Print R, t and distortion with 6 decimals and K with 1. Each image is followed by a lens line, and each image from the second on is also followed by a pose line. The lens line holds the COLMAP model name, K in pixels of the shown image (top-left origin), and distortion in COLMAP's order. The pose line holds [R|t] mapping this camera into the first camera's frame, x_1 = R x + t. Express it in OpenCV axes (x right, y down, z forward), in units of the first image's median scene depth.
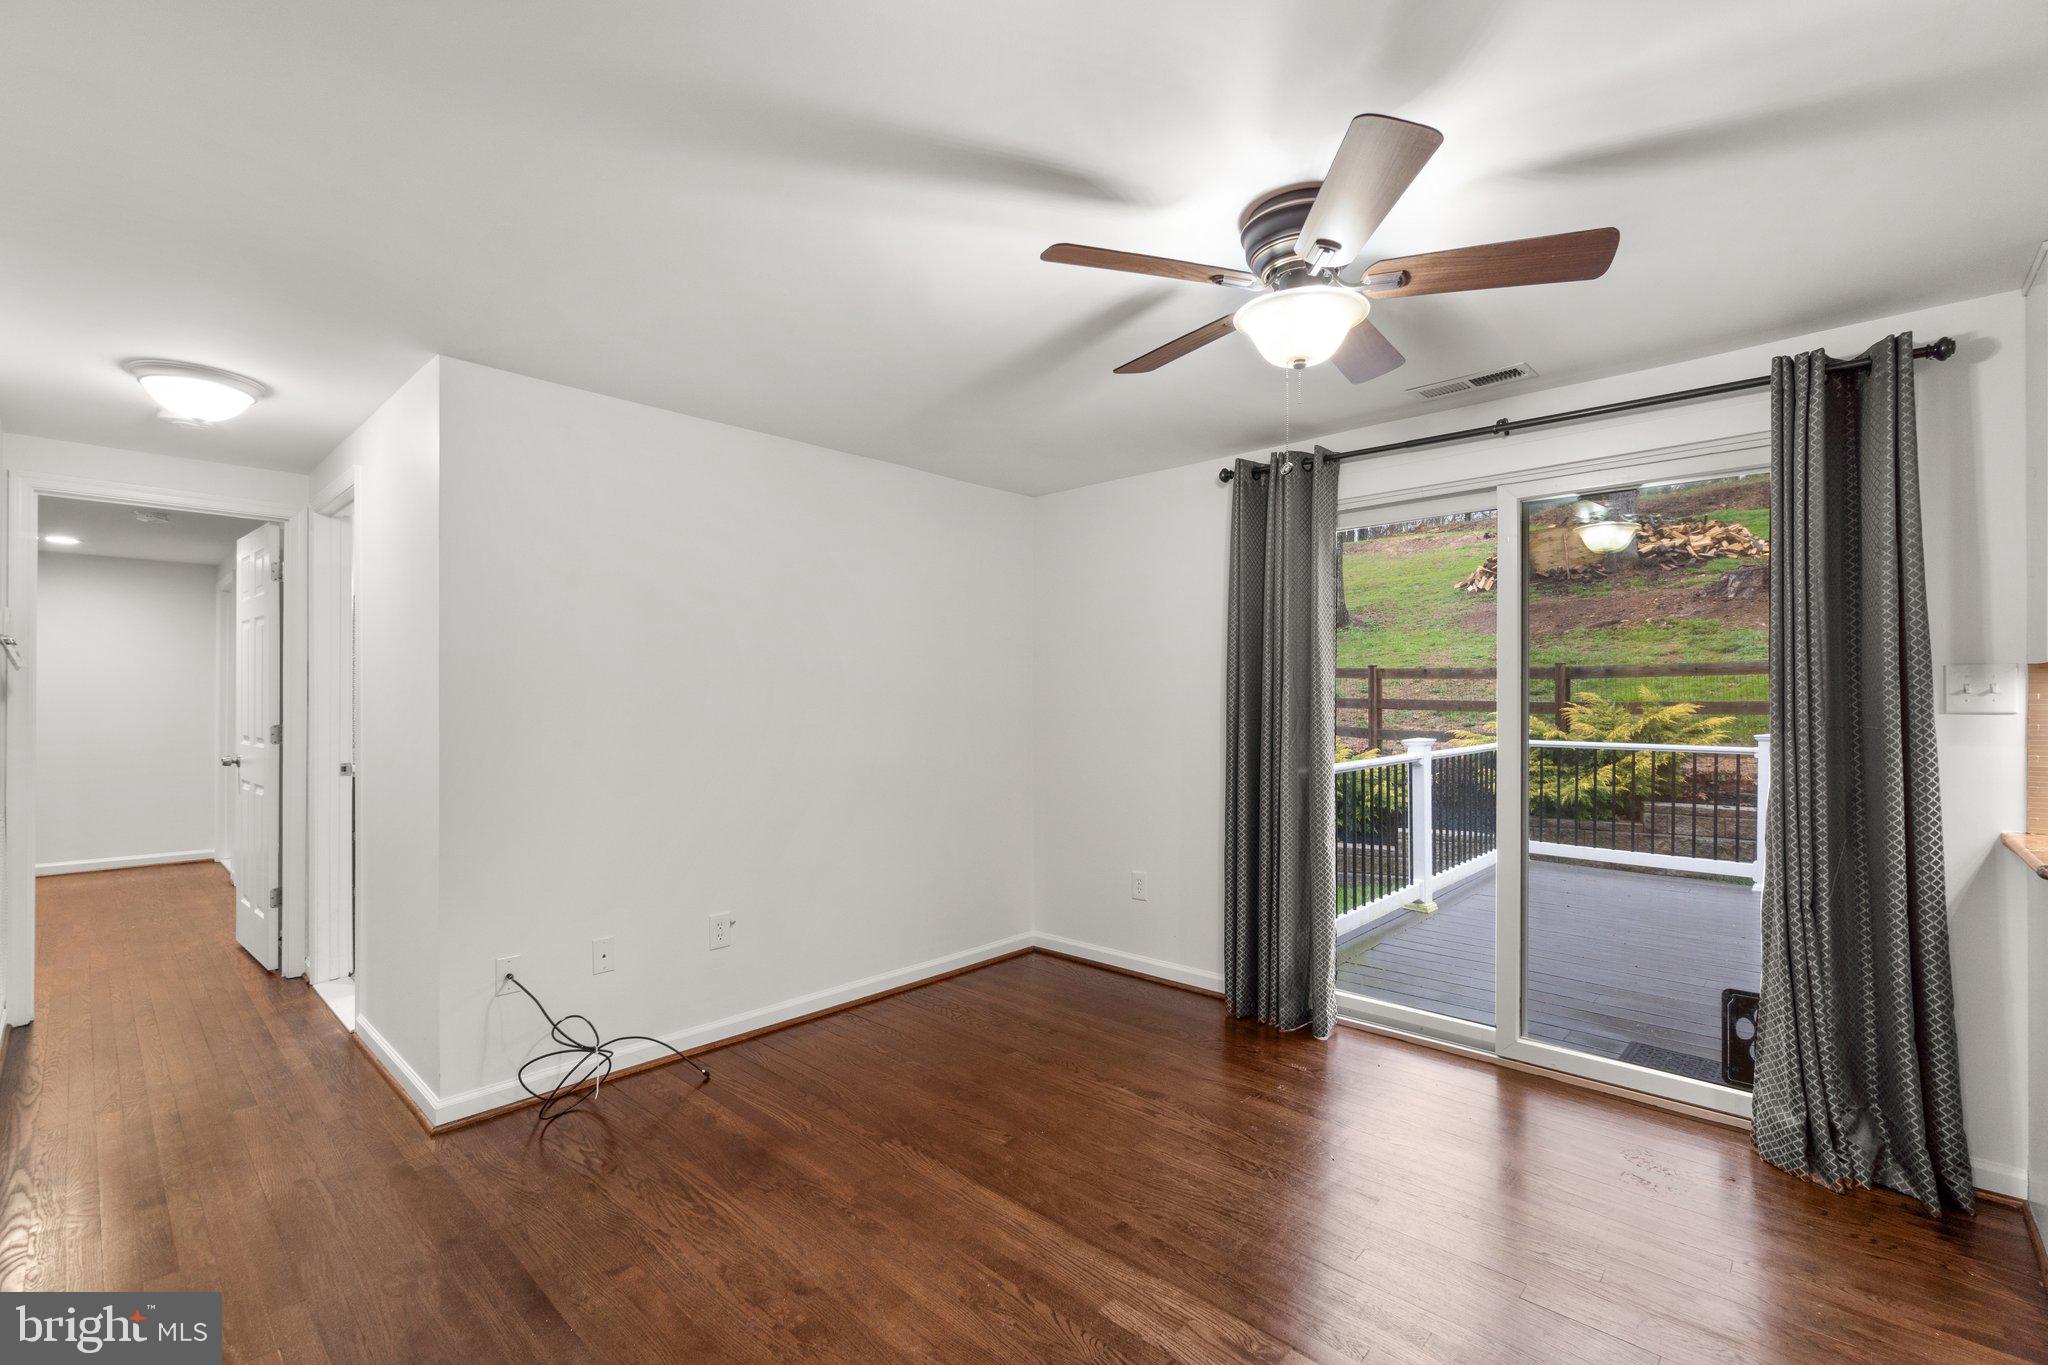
lens RADIAL K [[878.9, 0, 1033.3], [0, 878.9, 708.4], [0, 0, 1]] dist [-0.003431, -0.000359]
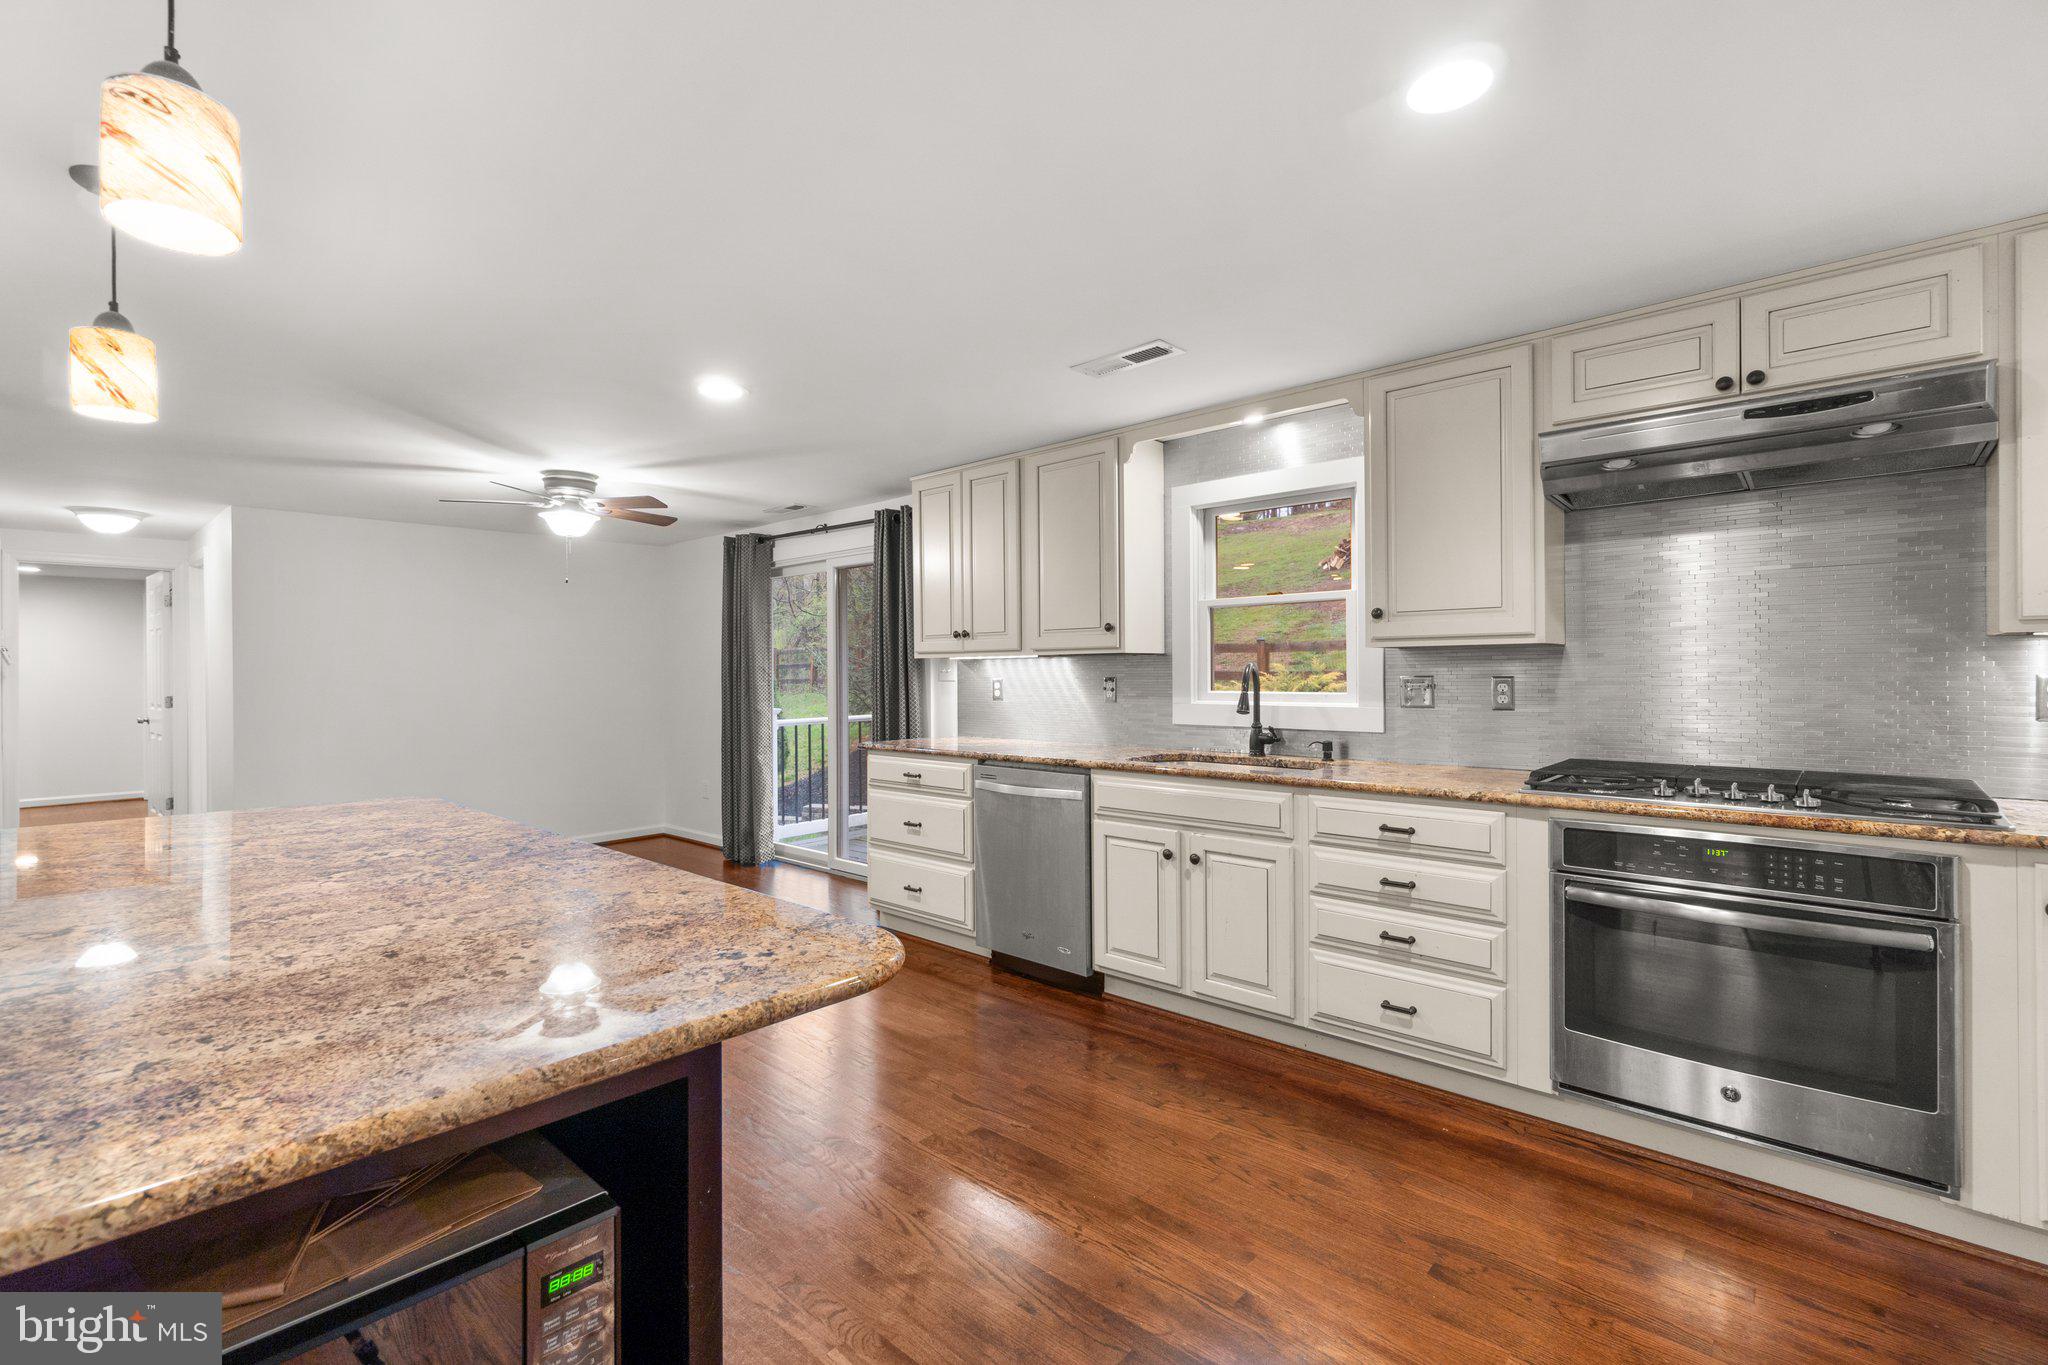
lens RADIAL K [[878.9, 0, 1024.0], [0, 878.9, 680.4], [0, 0, 1]] dist [-0.003431, -0.000359]
pose [[0.999753, -0.008794, 0.020429, 0.808859], [0.008760, 0.999960, 0.001739, 0.001609], [-0.020444, -0.001560, 0.999790, -0.766148]]
